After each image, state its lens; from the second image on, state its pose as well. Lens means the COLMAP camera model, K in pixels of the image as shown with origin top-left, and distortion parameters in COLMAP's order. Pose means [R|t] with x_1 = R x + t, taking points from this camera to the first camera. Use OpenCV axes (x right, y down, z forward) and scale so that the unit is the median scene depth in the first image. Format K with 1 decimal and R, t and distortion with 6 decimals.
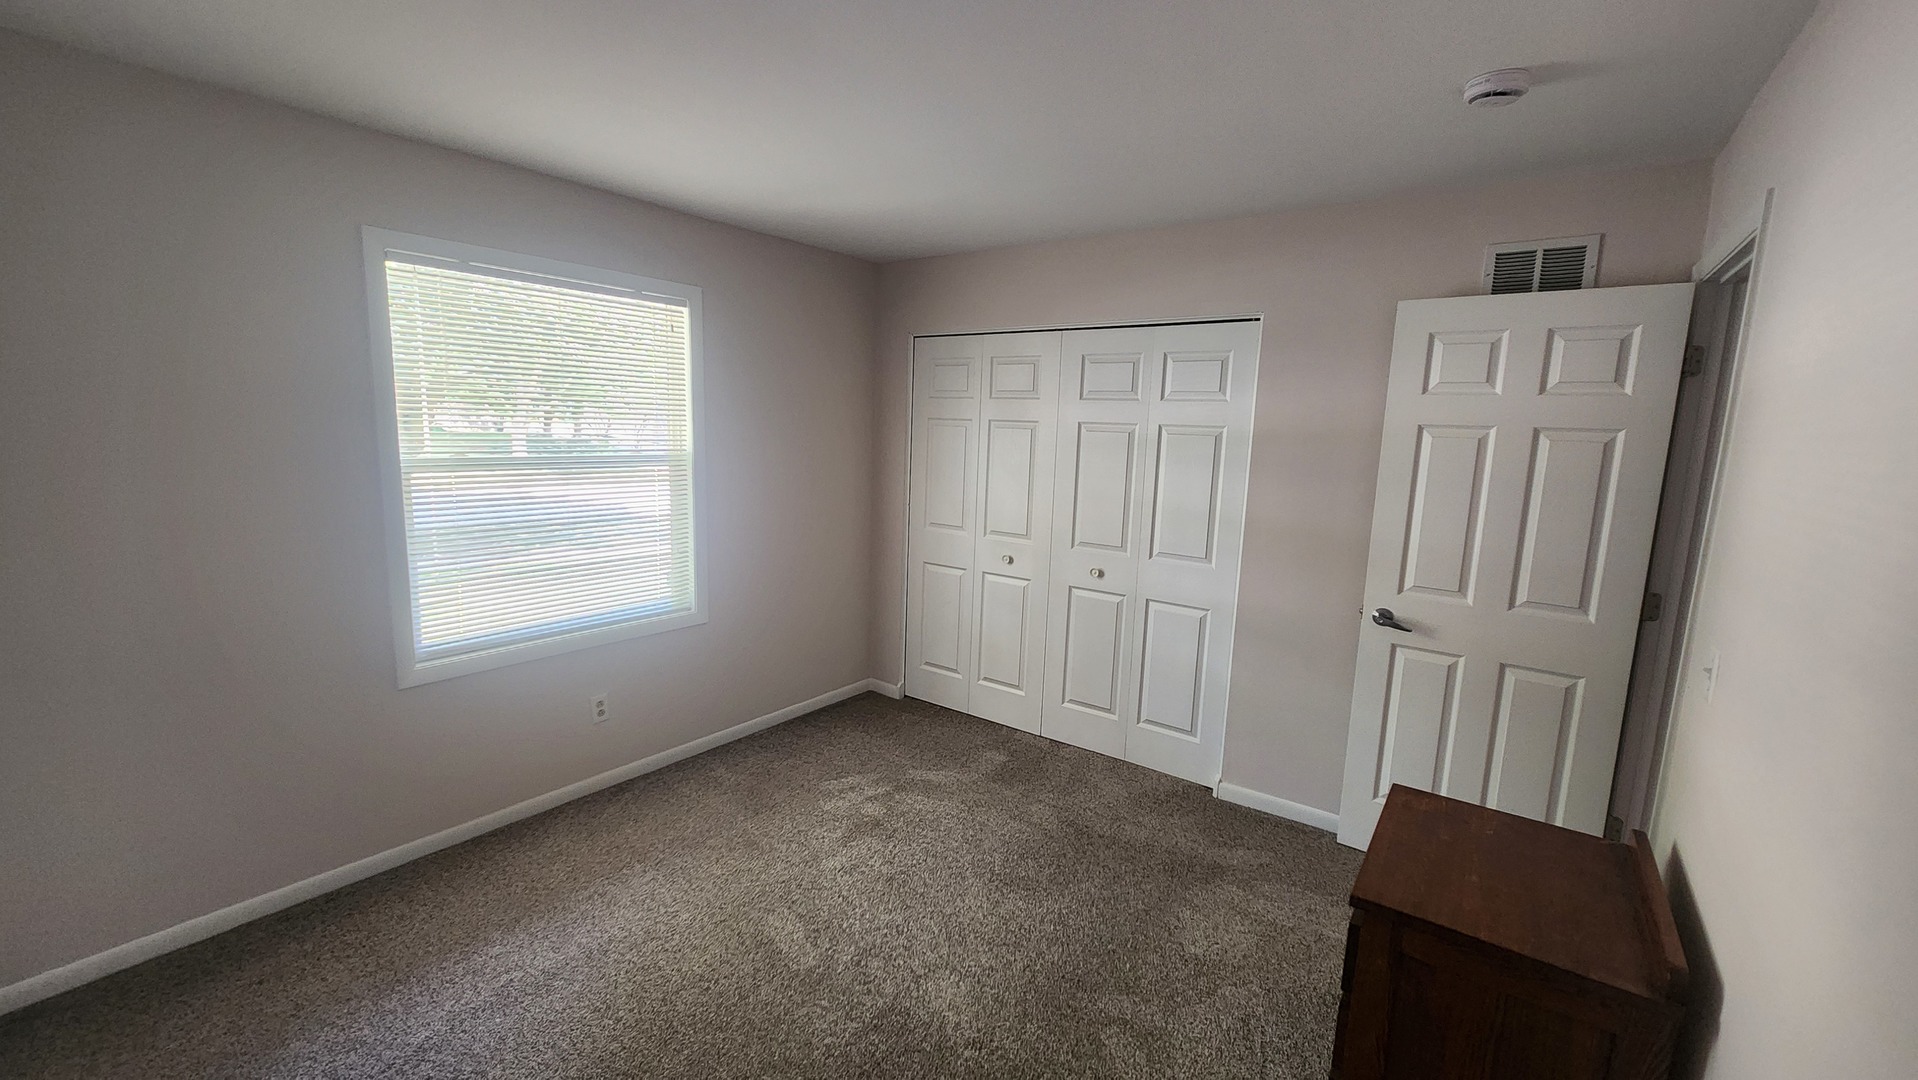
lens RADIAL K [[779.7, 0, 946.3], [0, 779.7, 540.5], [0, 0, 1]] dist [-0.000308, 0.000844]
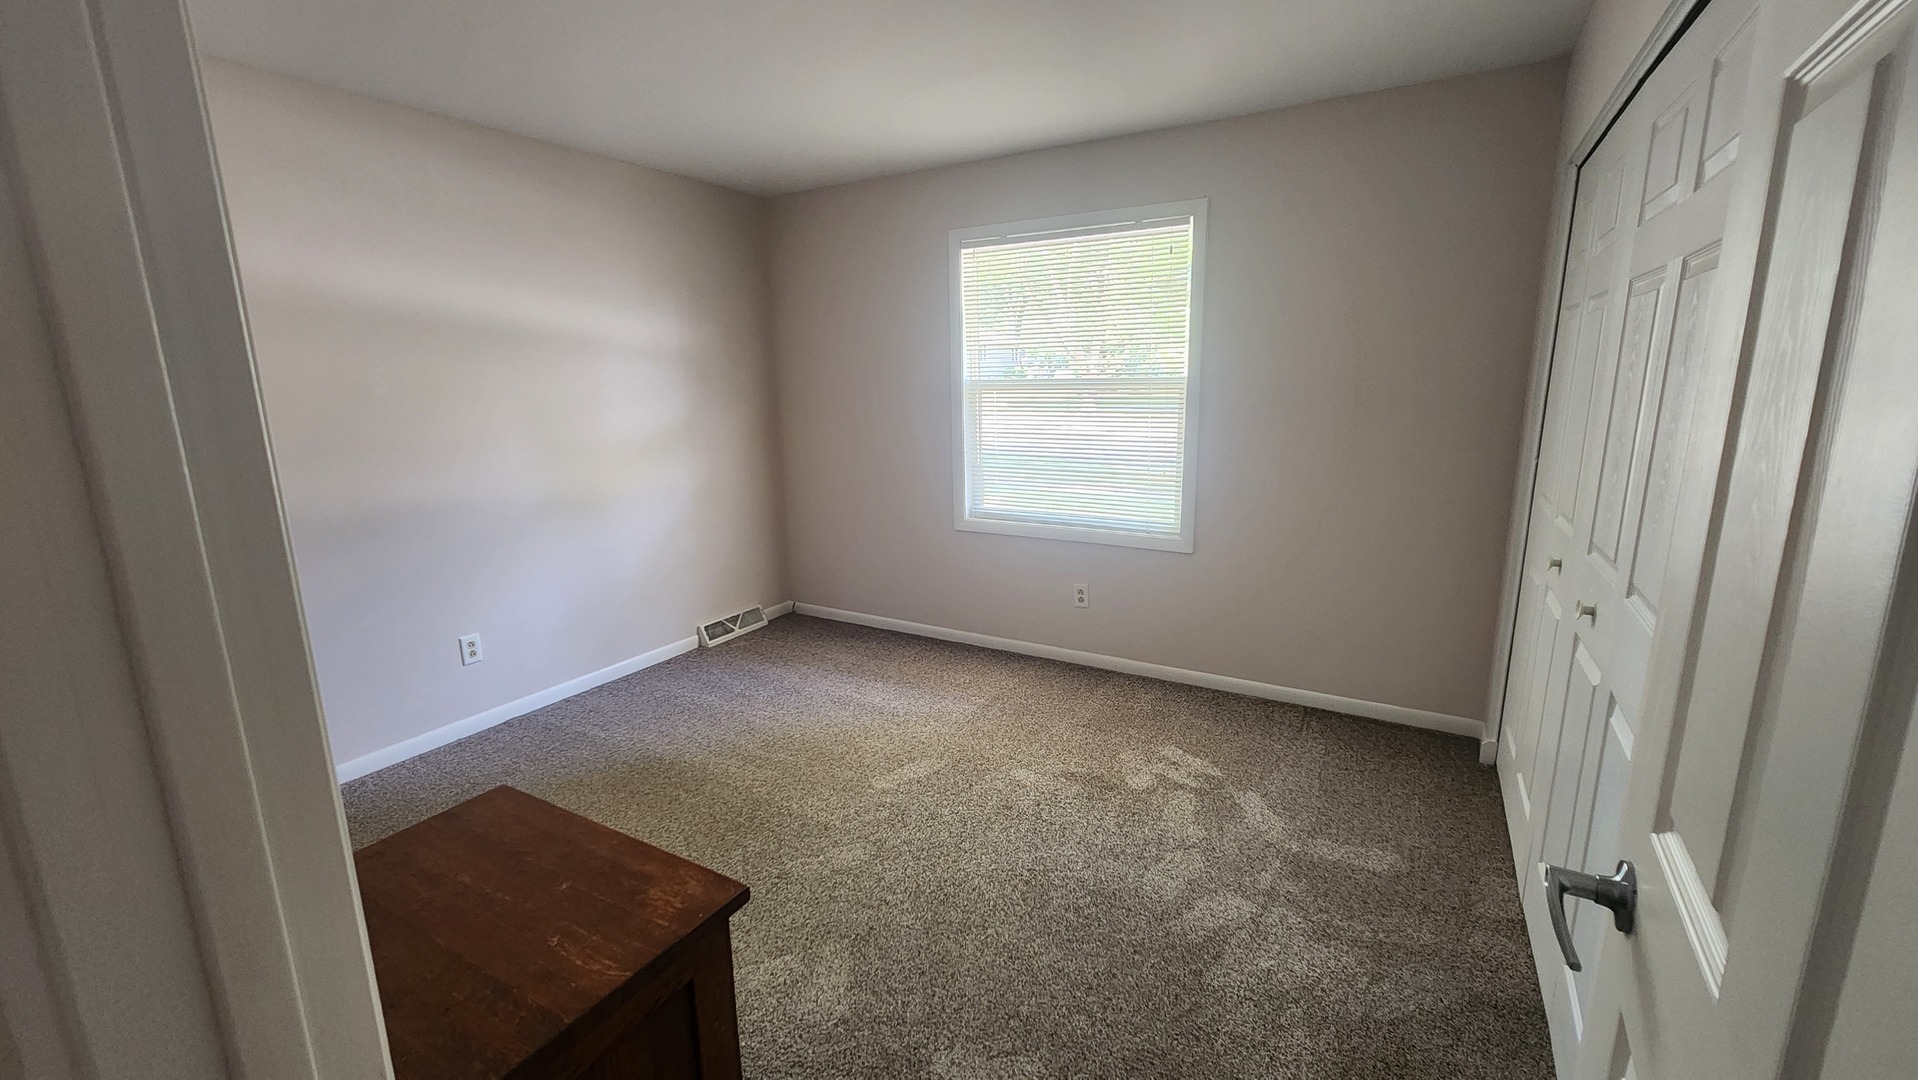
lens RADIAL K [[779.7, 0, 955.7], [0, 779.7, 544.6], [0, 0, 1]] dist [-0.000308, 0.000844]
pose [[0.099158, 0.165654, -0.981186, 0.676492], [-0.133838, 0.979306, 0.151811, -0.013983], [0.986030, 0.116267, 0.119277, 0.660544]]
